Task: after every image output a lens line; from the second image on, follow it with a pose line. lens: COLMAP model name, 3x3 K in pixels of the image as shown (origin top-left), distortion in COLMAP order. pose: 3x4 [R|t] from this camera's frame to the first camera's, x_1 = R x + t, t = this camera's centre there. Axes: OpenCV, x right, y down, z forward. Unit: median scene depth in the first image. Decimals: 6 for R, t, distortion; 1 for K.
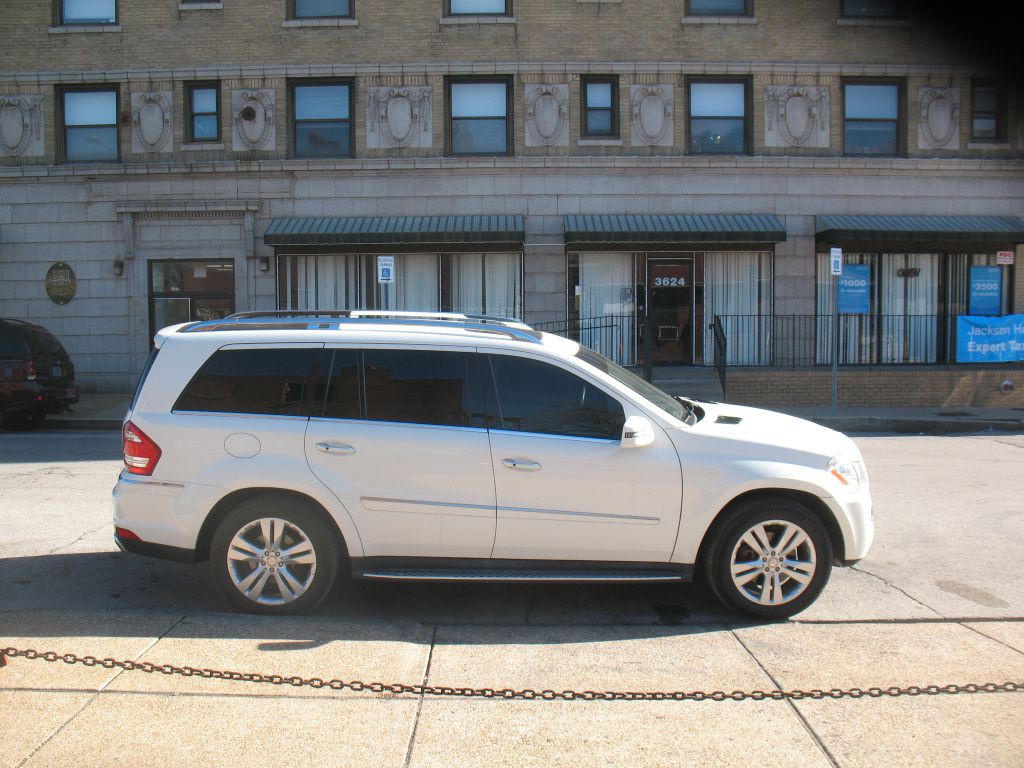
lens RADIAL K [[1024.3, 0, 513.4], [0, 1024.3, 390.4], [0, 0, 1]] dist [-0.092587, 0.000000]
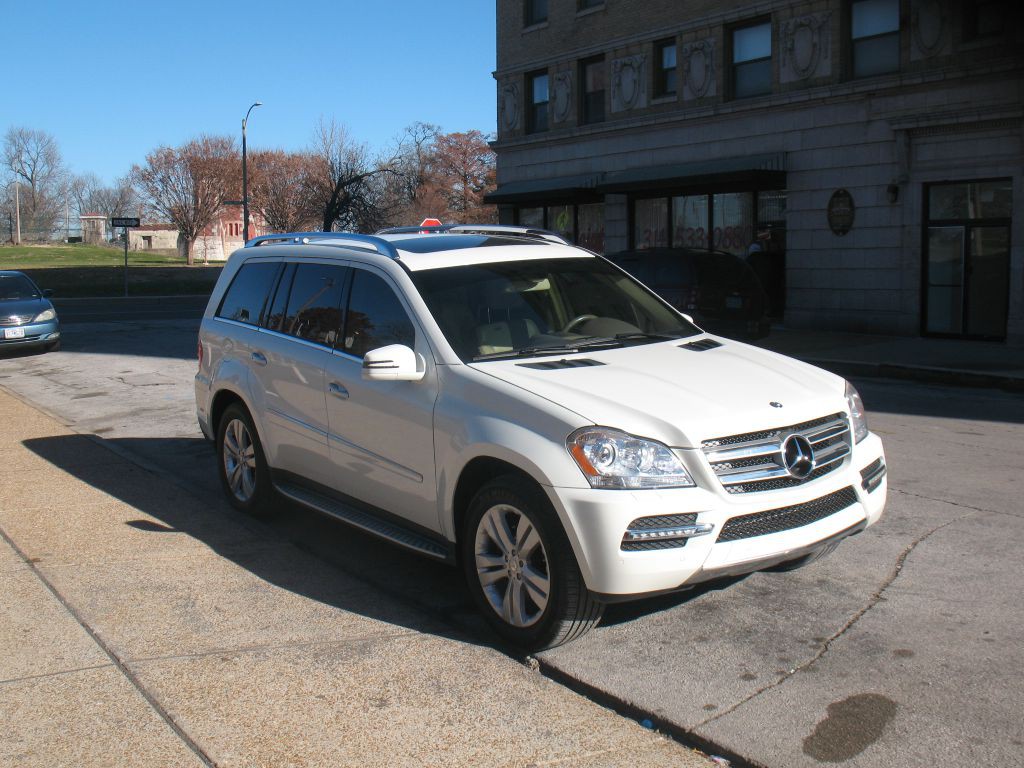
lens RADIAL K [[1159.2, 0, 514.3], [0, 1159.2, 384.8], [0, 0, 1]] dist [-0.100236, 0.000000]
pose [[0.555553, 0.088377, -0.826771, 0.274491], [-0.056923, 0.996045, 0.068222, -0.003267], [0.829530, 0.009161, 0.558387, 0.165333]]
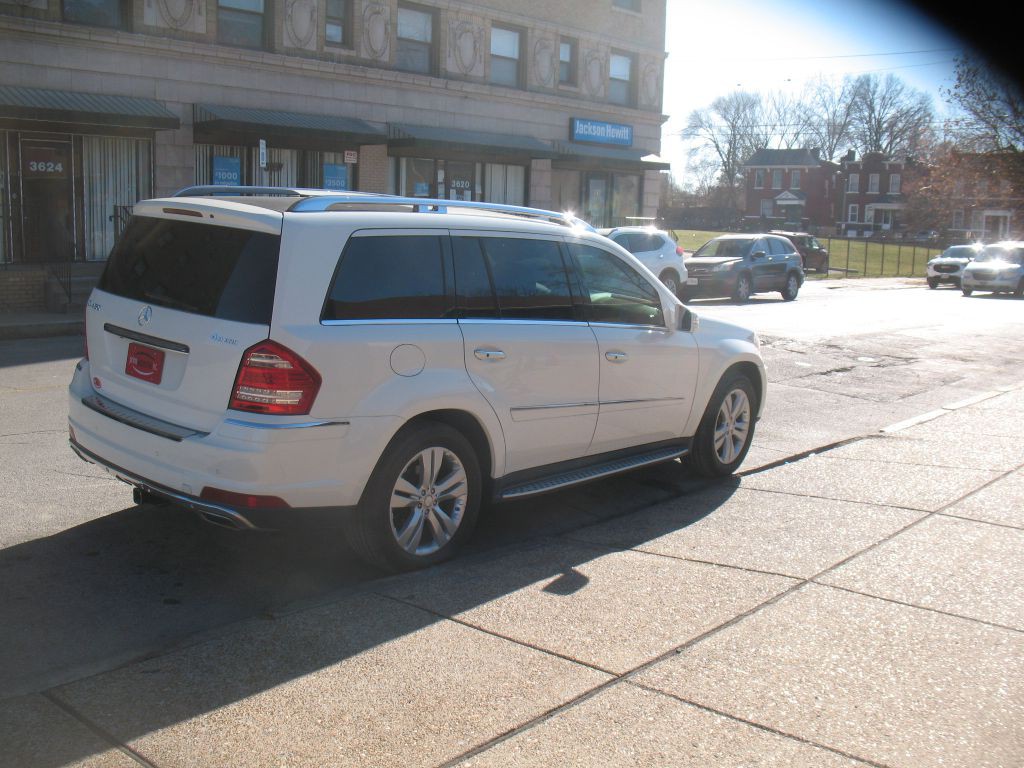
lens RADIAL K [[1024.3, 0, 479.3], [0, 1024.3, 389.6], [0, 0, 1]] dist [-0.092587, 0.000000]
pose [[0.690861, -0.099963, 0.716044, -0.232031], [0.026448, 0.993227, 0.113142, -0.003229], [-0.722504, -0.059227, 0.688825, 0.123220]]
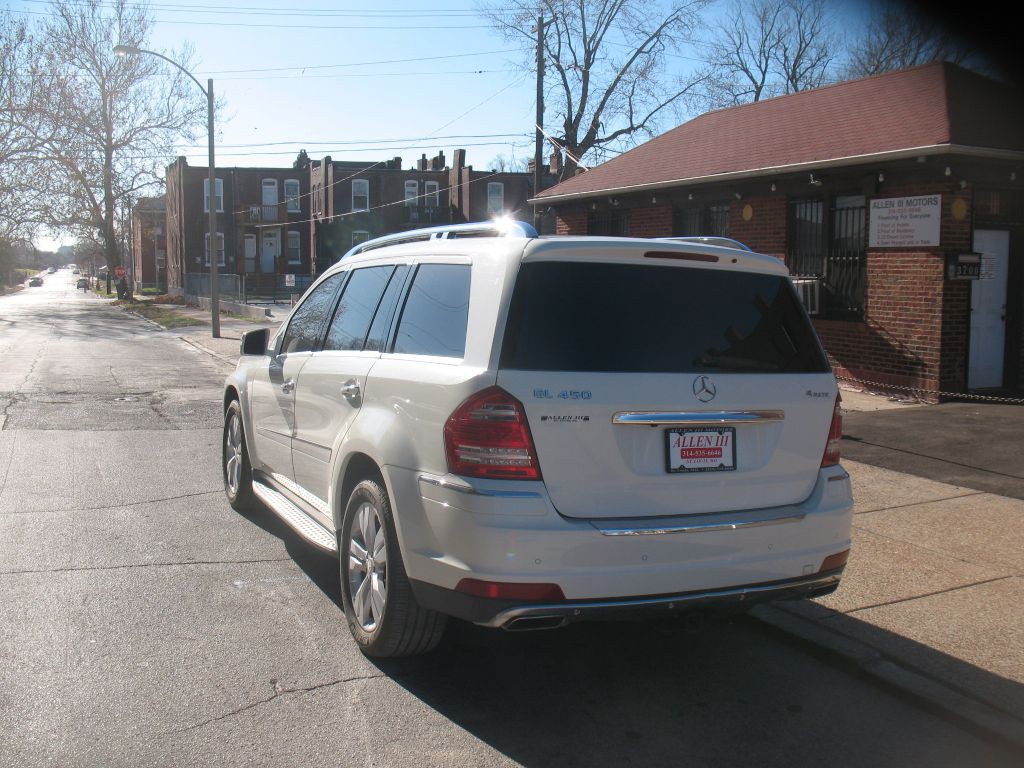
lens RADIAL K [[1029.9, 0, 512.8], [0, 1029.9, 393.5], [0, 0, 1]] dist [-0.100877, 0.000000]
pose [[-0.407192, -0.106078, 0.907162, -0.269576], [0.064335, 0.987434, 0.144342, -0.023084], [-0.911074, 0.117138, -0.395250, 0.435398]]
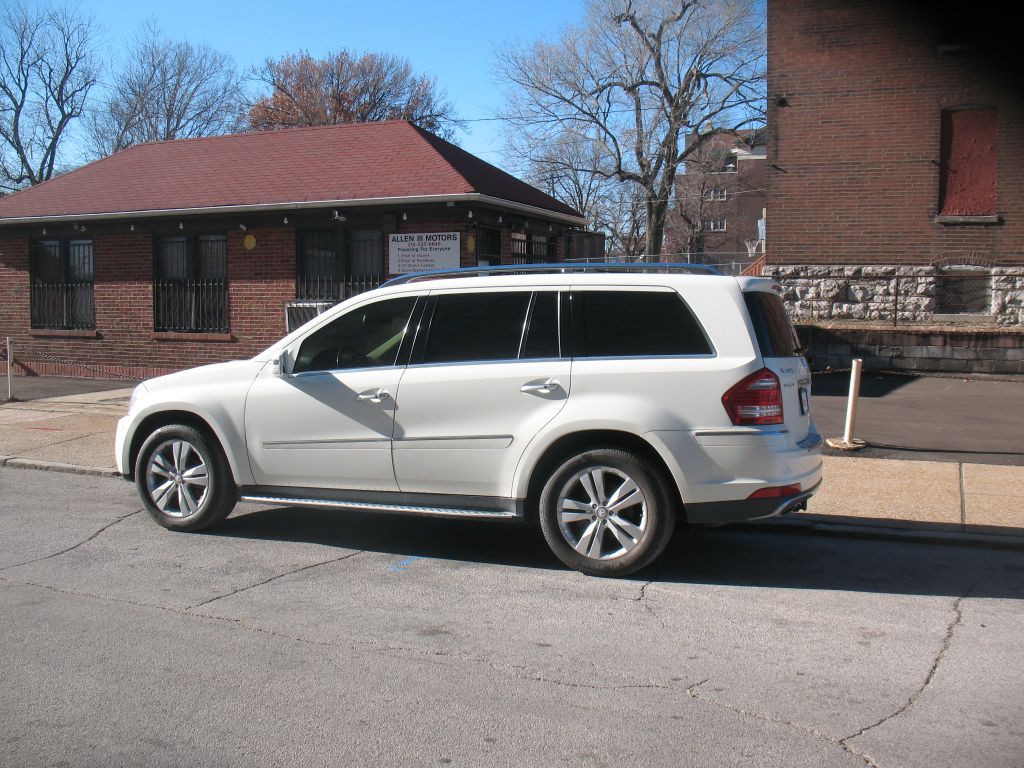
lens RADIAL K [[1029.9, 0, 505.1], [0, 1029.9, 377.7], [0, 0, 1]] dist [-0.100877, 0.000000]
pose [[-0.910232, -0.028014, 0.413150, -0.165596], [0.035065, 0.988911, 0.144307, -0.039396], [-0.412612, 0.145840, -0.899156, 0.645689]]
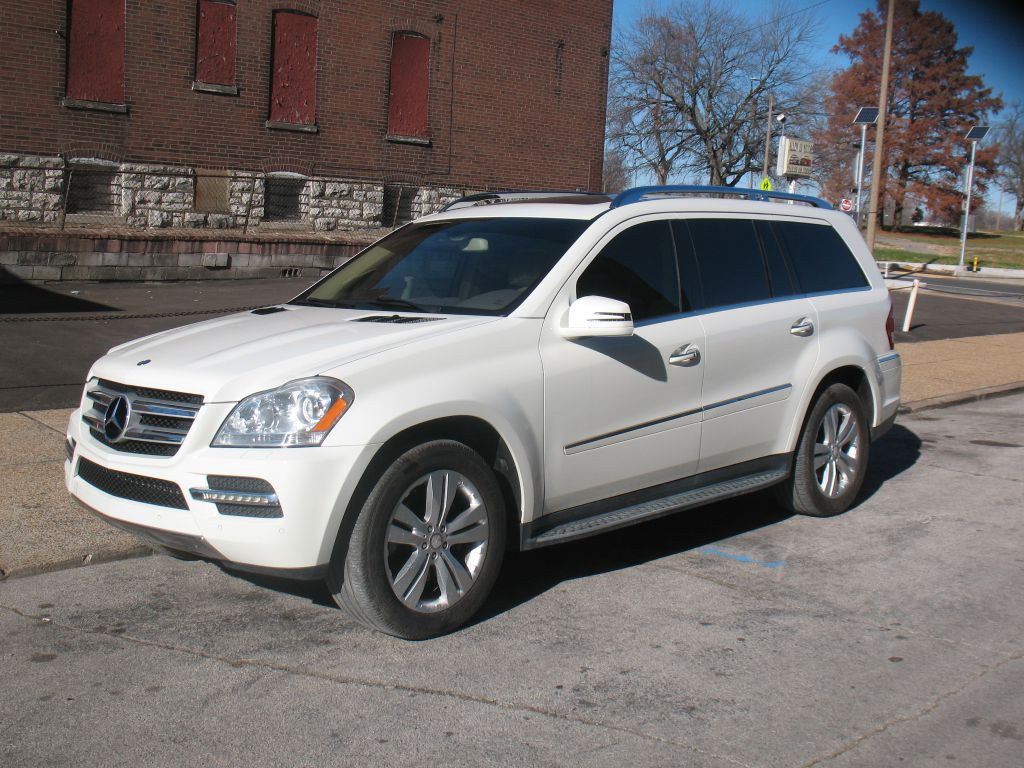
lens RADIAL K [[1159.2, 0, 505.5], [0, 1159.2, 384.6], [0, 0, 1]] dist [-0.100236, 0.000000]
pose [[-0.722149, 0.064728, -0.688703, 0.208117], [-0.100944, 0.975094, 0.197491, -0.031140], [0.684333, 0.212139, -0.697629, 0.538290]]
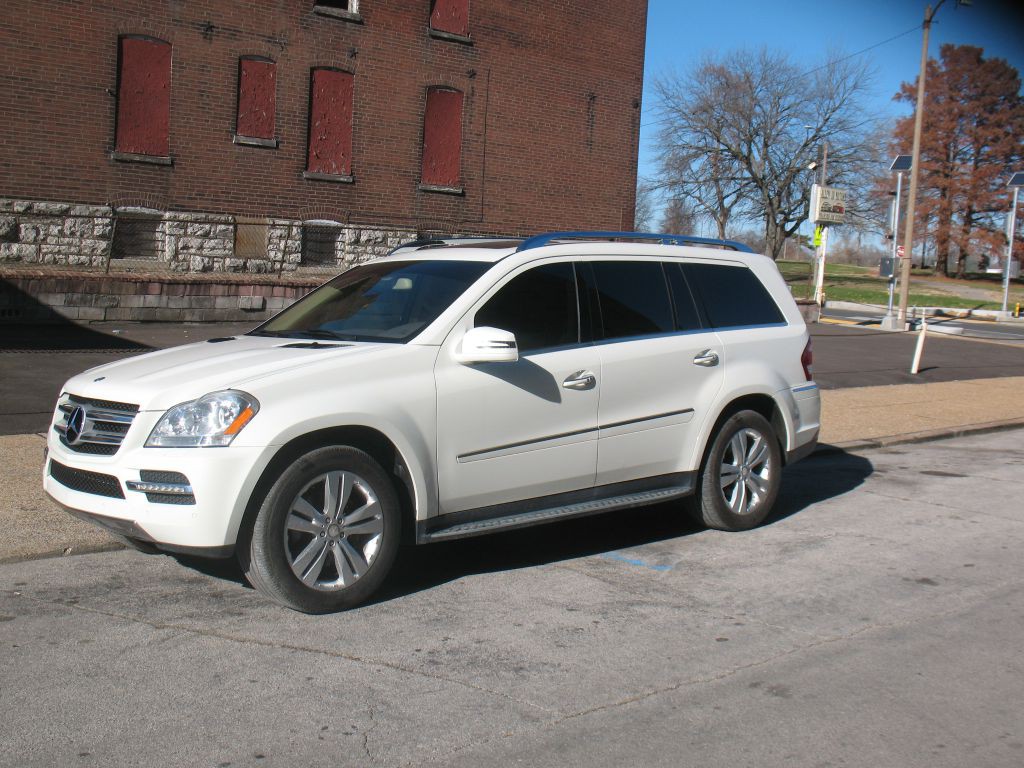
lens RADIAL K [[1159.8, 0, 501.7], [0, 1159.8, 384.5], [0, 0, 1]] dist [-0.105929, 0.000000]
pose [[-0.764183, 0.032339, -0.644189, 0.205946], [-0.096884, 0.981656, 0.164212, -0.035998], [0.637682, 0.187900, -0.747031, 0.592265]]
